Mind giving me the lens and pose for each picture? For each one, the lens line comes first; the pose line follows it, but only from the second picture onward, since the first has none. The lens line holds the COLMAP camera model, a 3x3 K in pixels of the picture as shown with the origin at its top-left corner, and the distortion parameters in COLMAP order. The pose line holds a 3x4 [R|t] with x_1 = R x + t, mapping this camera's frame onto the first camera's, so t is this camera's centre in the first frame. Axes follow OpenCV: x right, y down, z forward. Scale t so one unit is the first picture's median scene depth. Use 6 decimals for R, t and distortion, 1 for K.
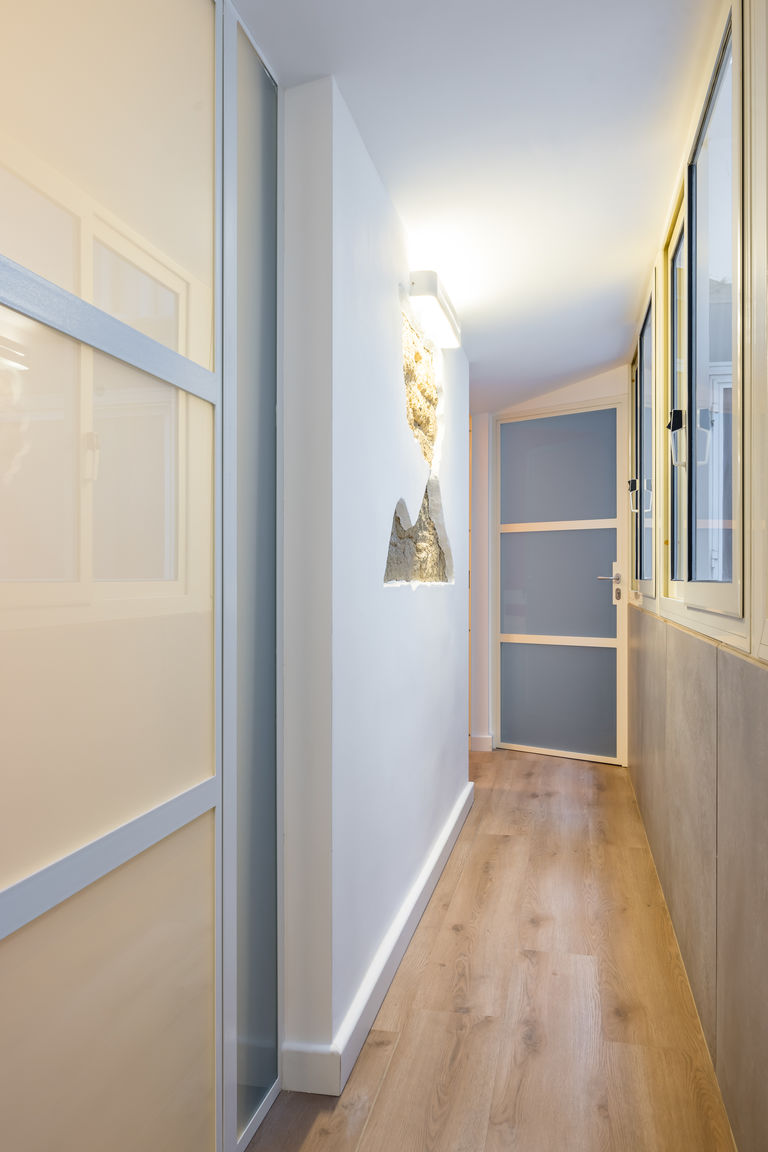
lens RADIAL K [[810.6, 0, 421.6], [0, 810.6, 582.8], [0, 0, 1]] dist [-0.006425, 0.001080]
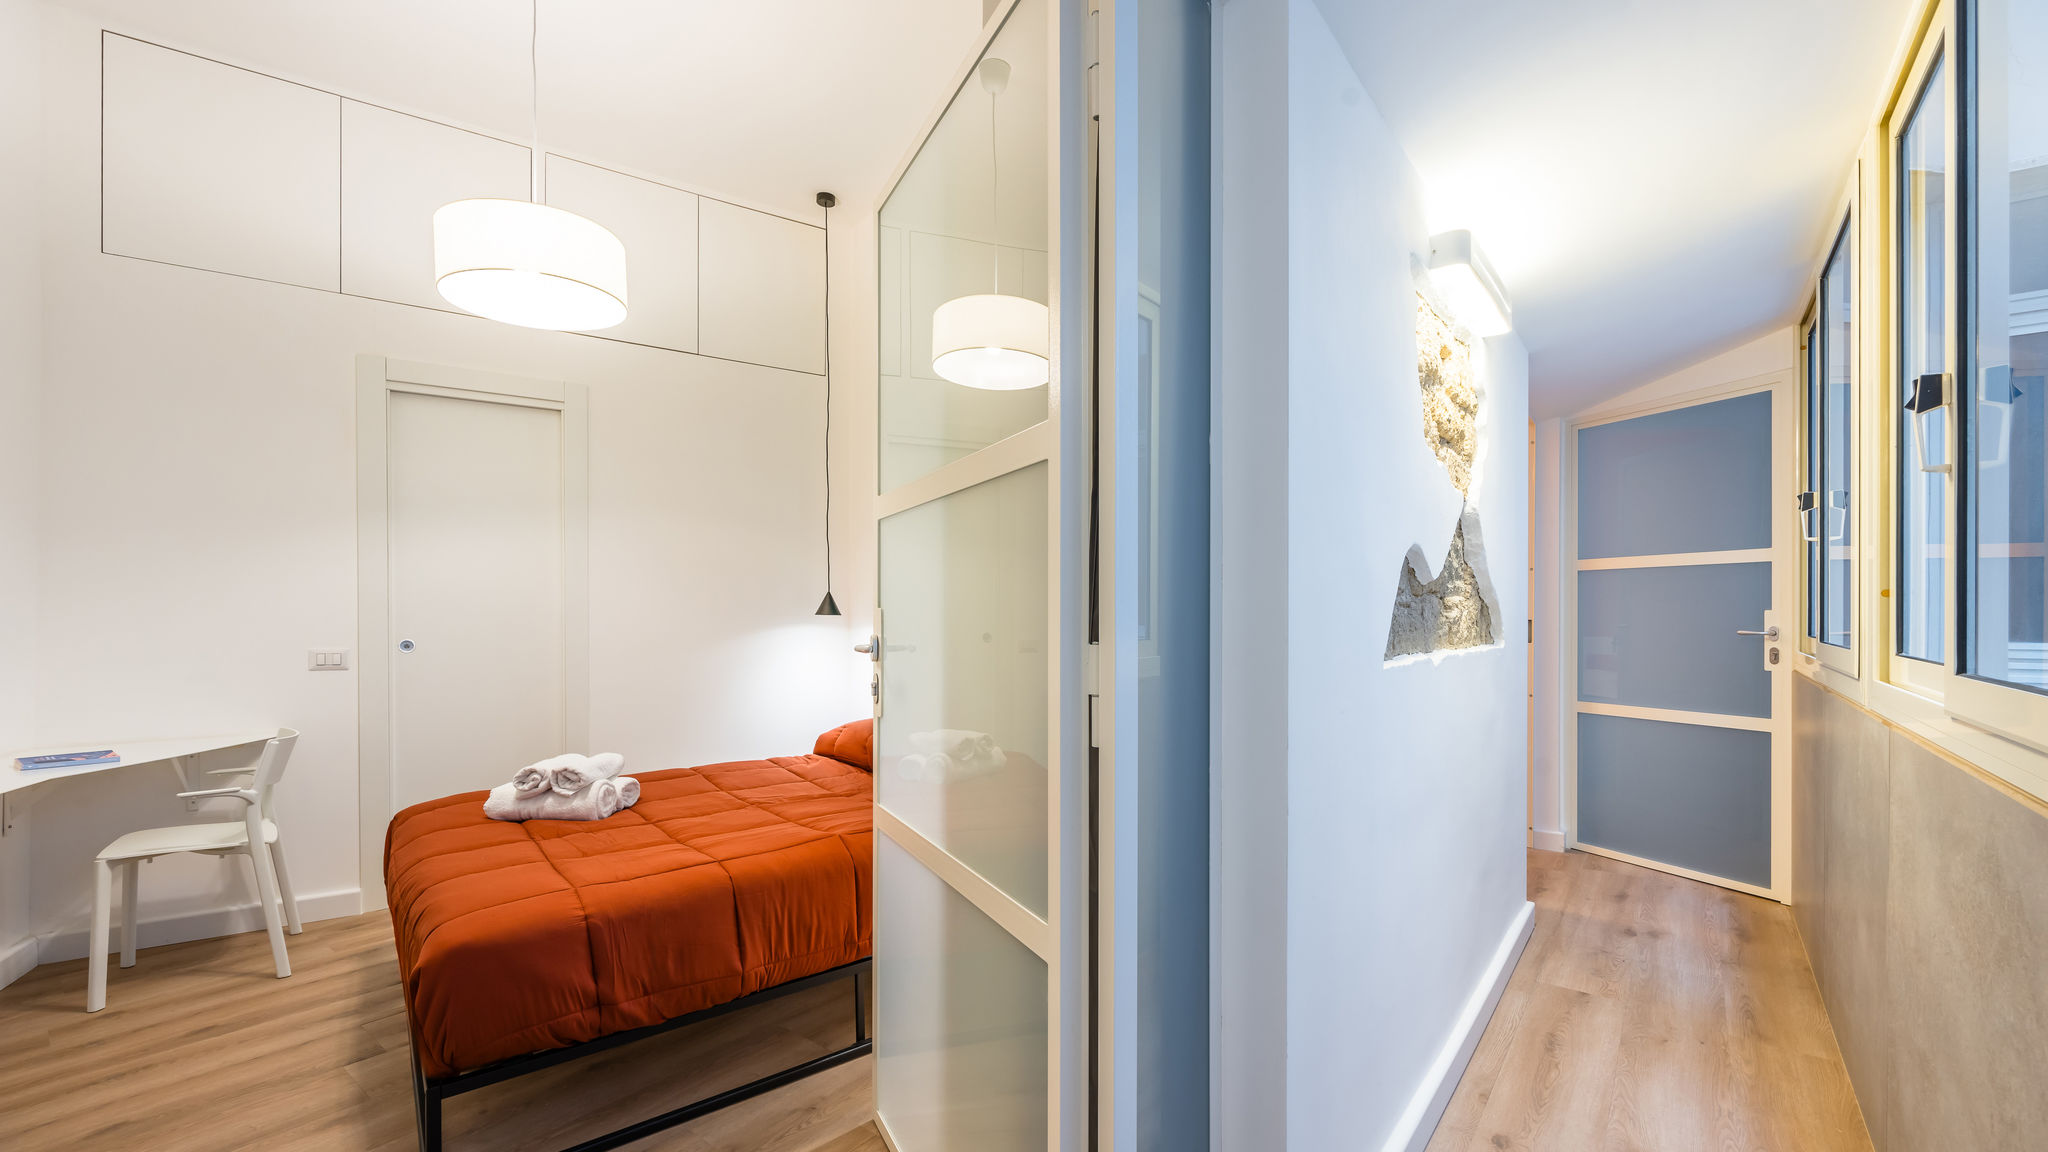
lens RADIAL K [[825.7, 0, 1056.2], [0, 825.7, 617.3], [0, 0, 1]] dist [-0.004213, -0.000154]
pose [[0.891477, 0.001956, -0.453061, 0.018738], [-0.002996, 0.999994, -0.001578, -0.027286], [0.453056, 0.002764, 0.891478, 0.139923]]
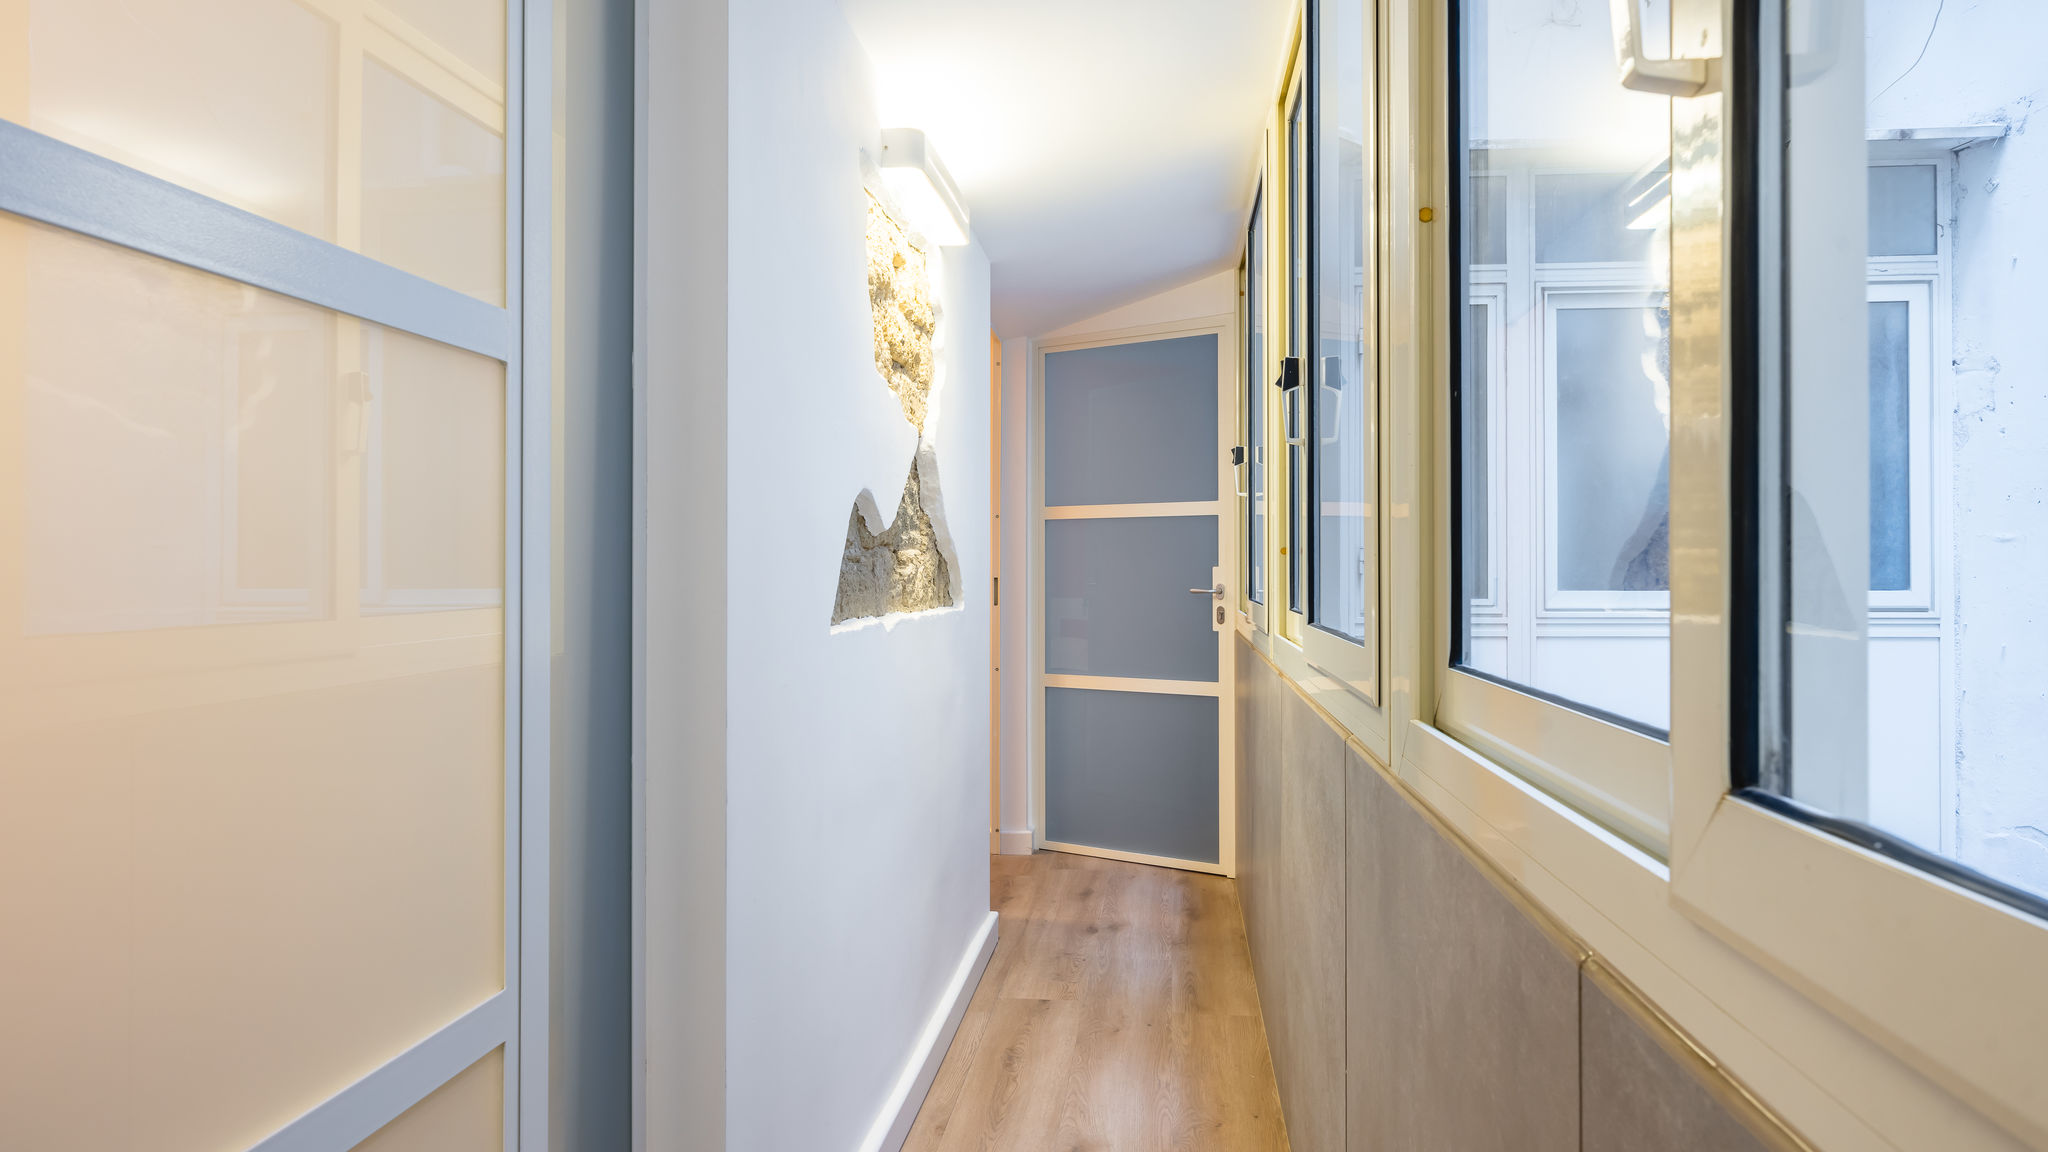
lens RADIAL K [[1220.4, 0, 1040.3], [0, 1220.4, 566.5], [0, 0, 1]] dist [0.001120, -0.001197]
pose [[0.996787, 0.000551, 0.080095, 0.026961], [0.000246, 0.999951, -0.009944, -0.026294], [-0.080097, 0.009932, 0.996738, 0.034460]]
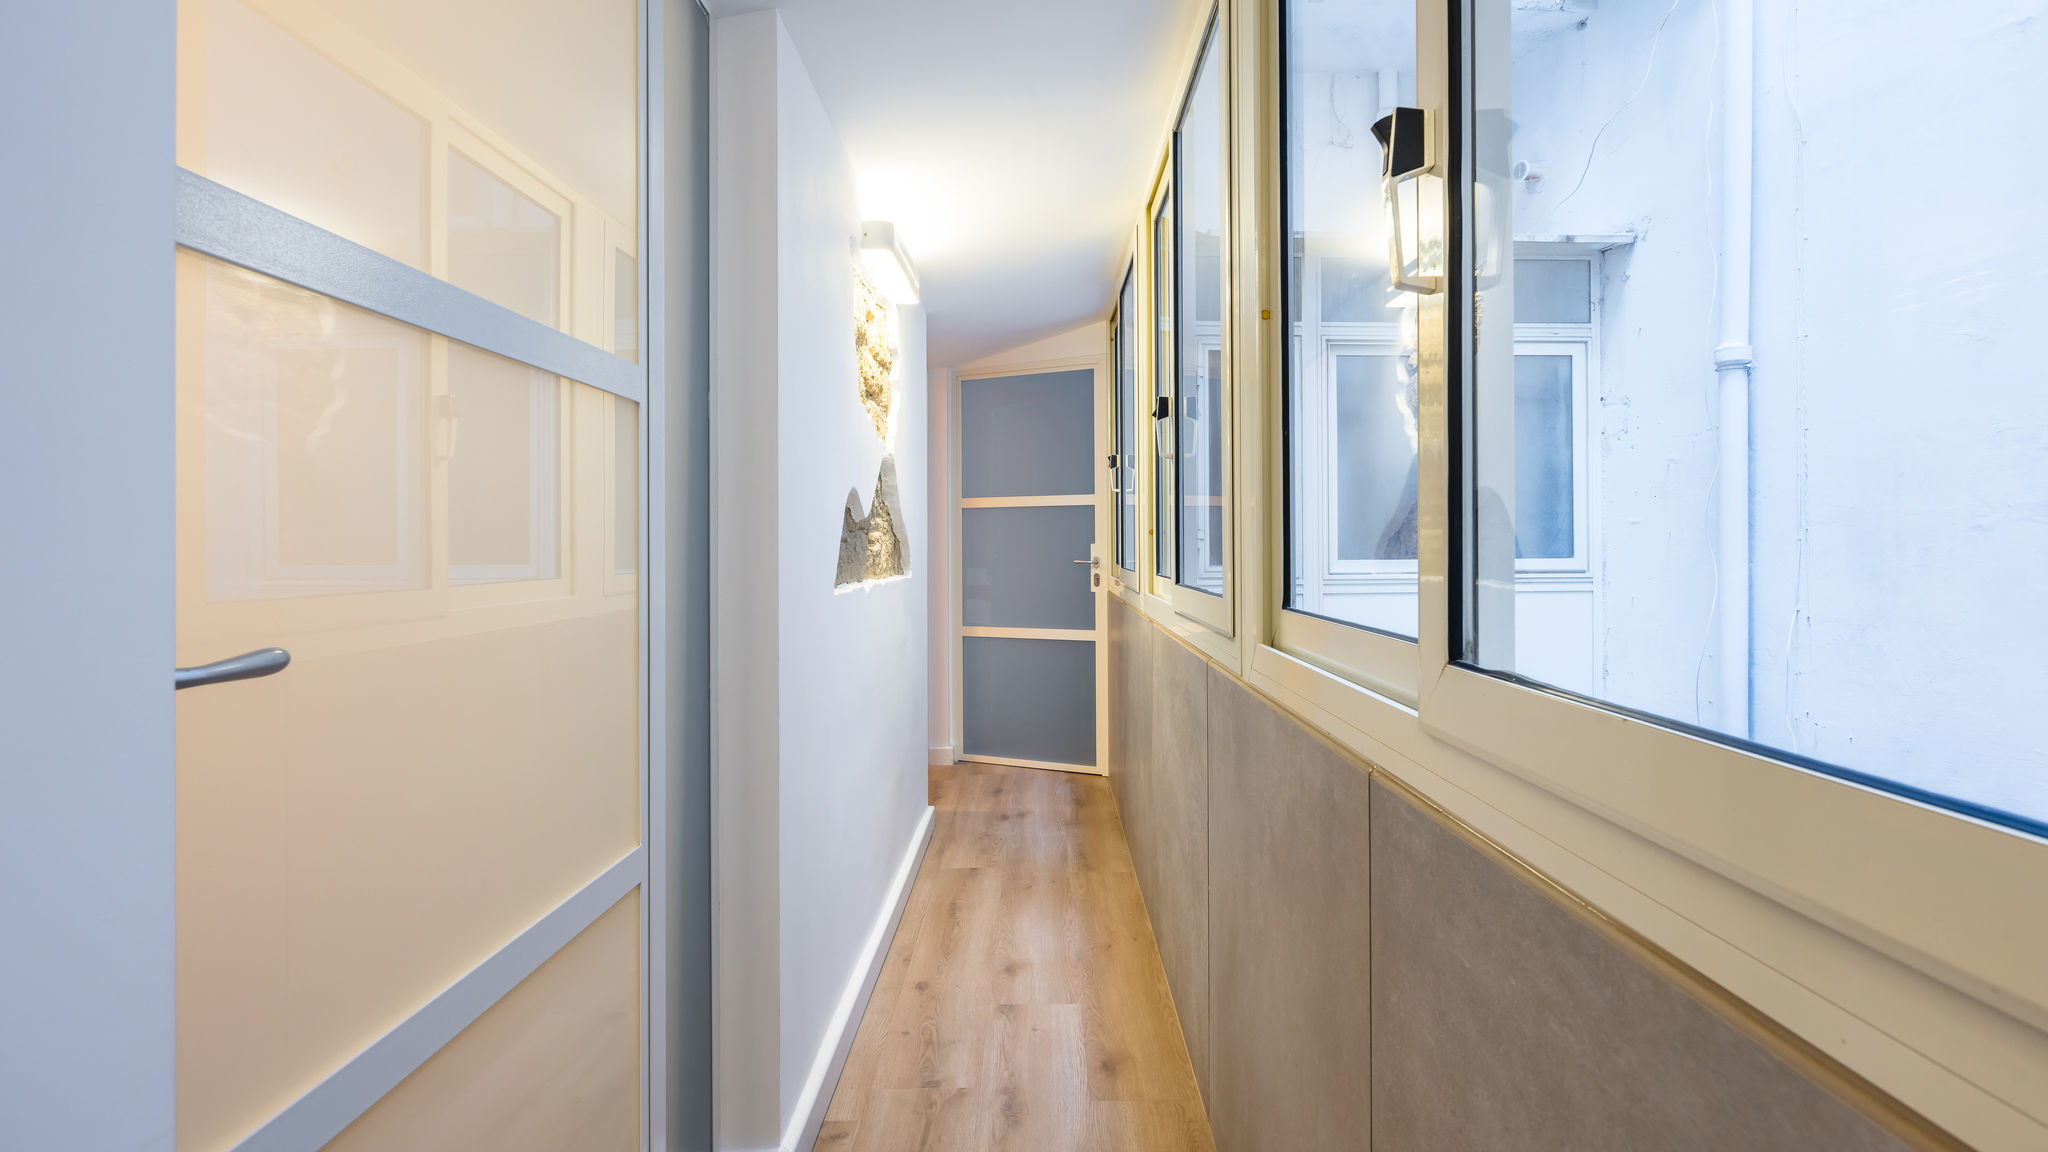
lens RADIAL K [[963.7, 0, 1065.7], [0, 963.7, 546.8], [0, 0, 1]] dist [-0.000673, 0.000012]
pose [[0.978159, -0.004277, 0.207815, -0.013317], [0.005662, 0.999966, -0.006070, -0.026524], [-0.207781, 0.007114, 0.978149, -0.028380]]
